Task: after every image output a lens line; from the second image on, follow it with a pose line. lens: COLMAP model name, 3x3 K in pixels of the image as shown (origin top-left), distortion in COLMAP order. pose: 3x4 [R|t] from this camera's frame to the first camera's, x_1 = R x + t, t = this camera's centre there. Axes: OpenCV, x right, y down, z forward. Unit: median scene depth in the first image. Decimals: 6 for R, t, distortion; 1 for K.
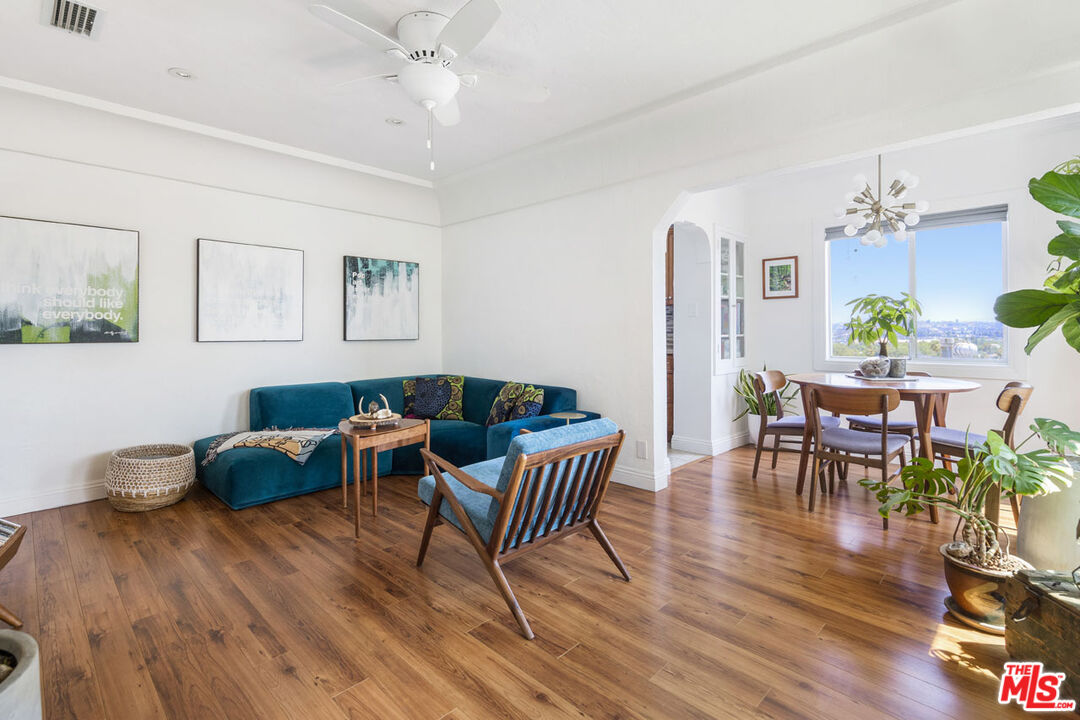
lens RADIAL K [[759.8, 0, 540.0], [0, 759.8, 360.0], [0, 0, 1]] dist [0.033877, 0.002025]
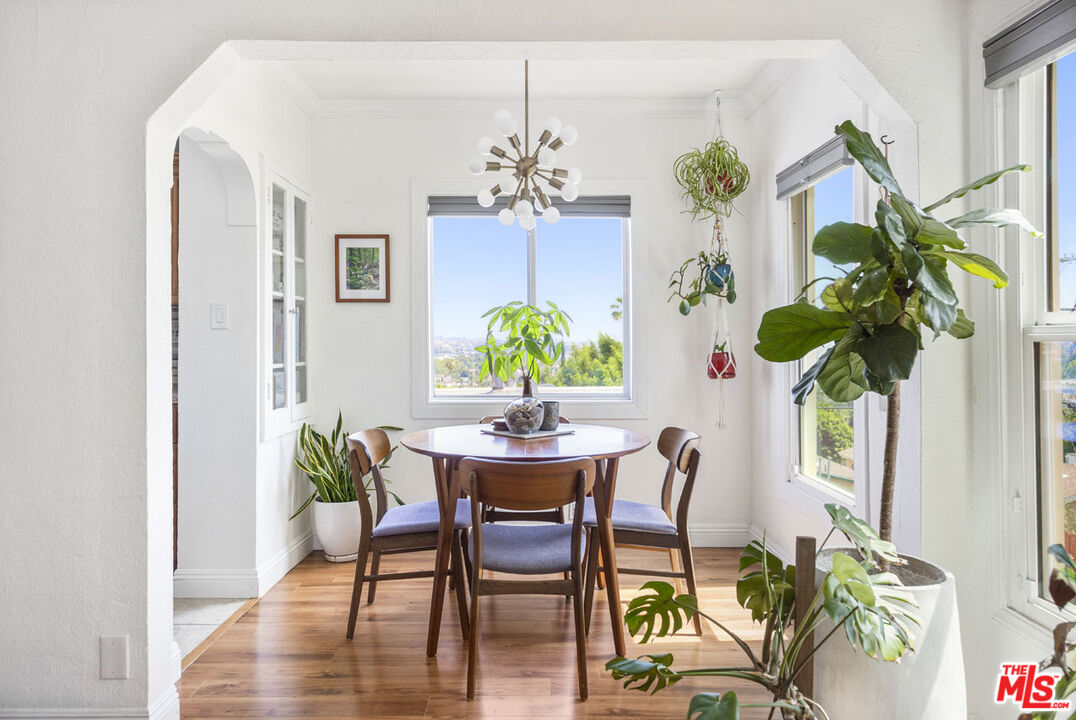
lens RADIAL K [[757.0, 0, 538.0], [0, 757.0, 360.0], [0, 0, 1]] dist [0.033877, 0.002025]
pose [[0.774301, -0.003359, 0.632809, 0.043871], [0.010750, 0.999911, -0.007846, -0.030639], [-0.632726, 0.012878, 0.774268, 0.474714]]
